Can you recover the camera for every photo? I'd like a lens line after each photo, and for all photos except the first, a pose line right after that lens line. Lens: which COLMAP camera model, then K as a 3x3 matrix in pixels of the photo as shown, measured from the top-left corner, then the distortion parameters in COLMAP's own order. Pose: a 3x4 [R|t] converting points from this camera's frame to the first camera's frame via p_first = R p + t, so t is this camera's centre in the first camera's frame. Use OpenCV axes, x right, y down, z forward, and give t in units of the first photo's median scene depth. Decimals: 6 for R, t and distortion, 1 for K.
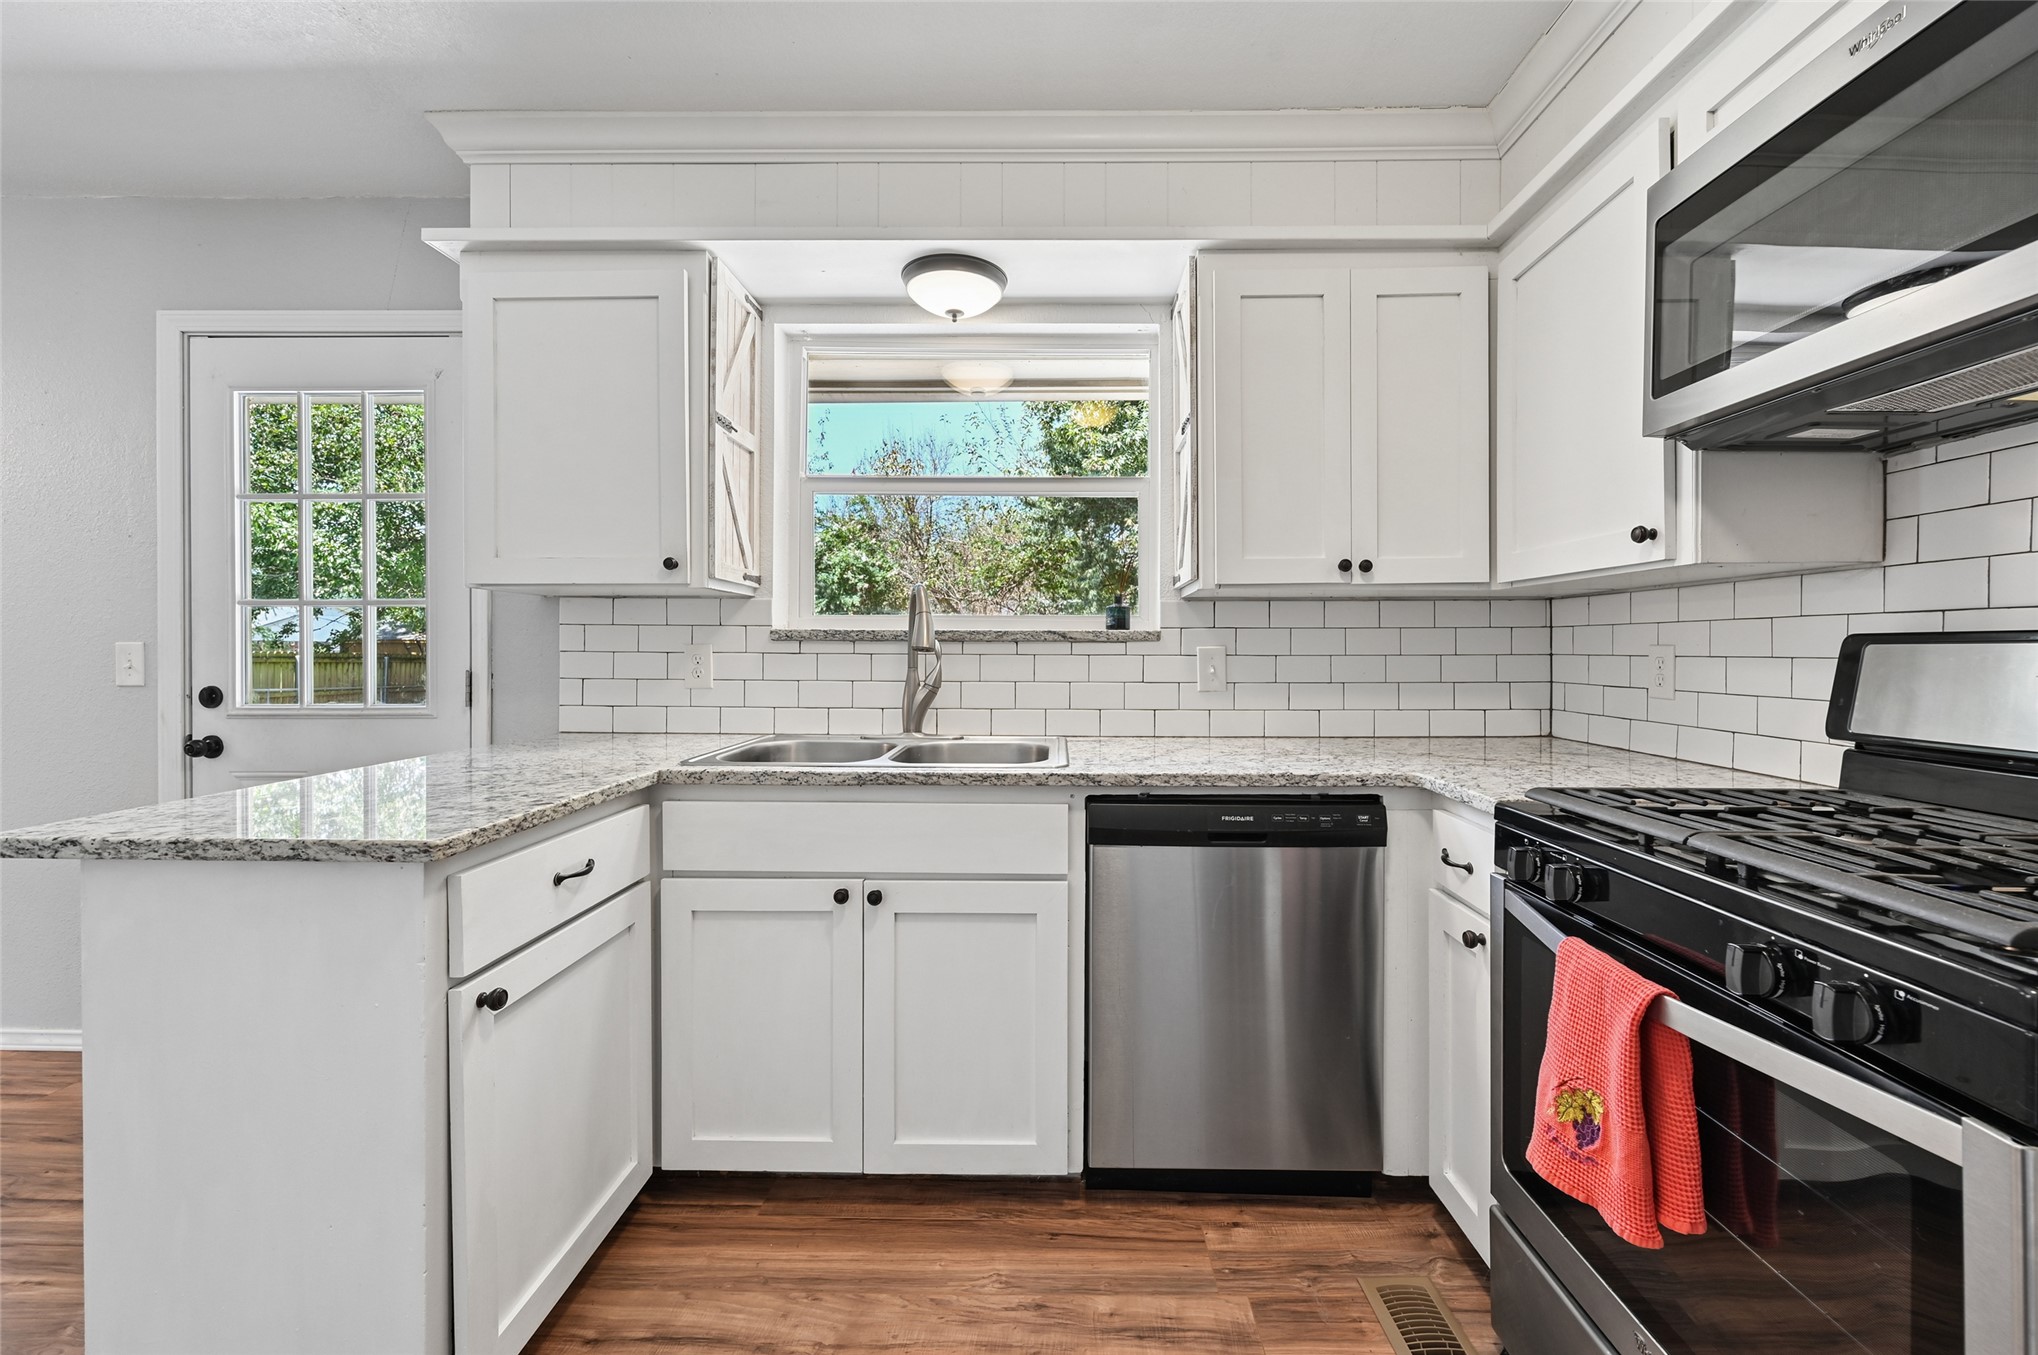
lens RADIAL K [[805.9, 0, 1026.9], [0, 805.9, 669.5], [0, 0, 1]] dist [-0.001107, 0.000033]
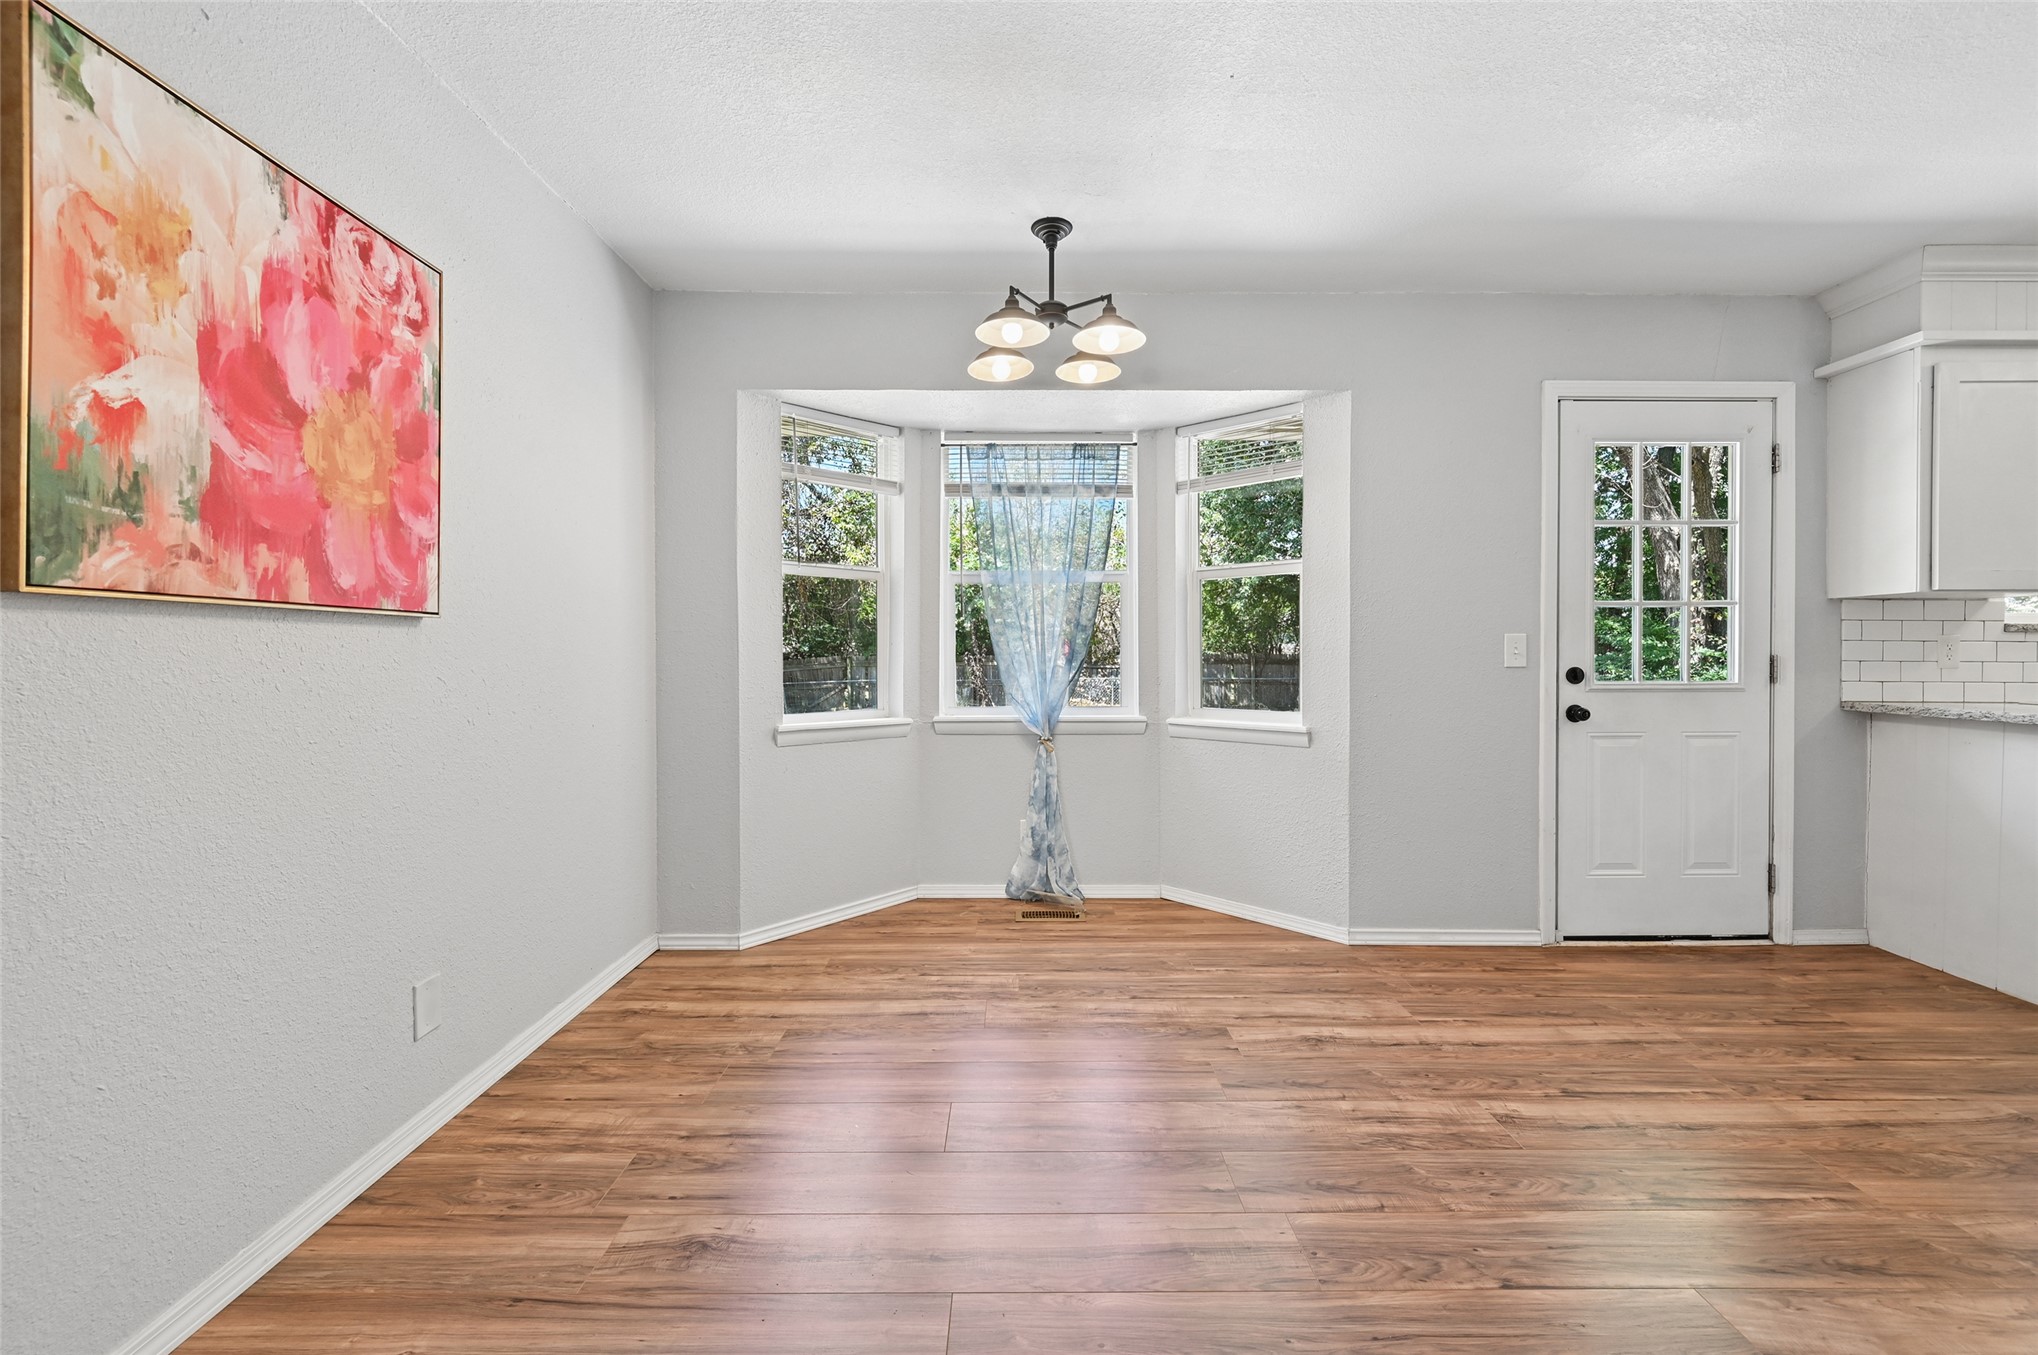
lens RADIAL K [[805.9, 0, 1022.2], [0, 805.9, 664.2], [0, 0, 1]] dist [-0.001107, 0.000033]
pose [[0.999888, -0.003191, 0.014640, -1.945794], [0.003035, 0.999938, 0.010681, -0.001625], [-0.014674, -0.010636, 0.999836, -0.301679]]
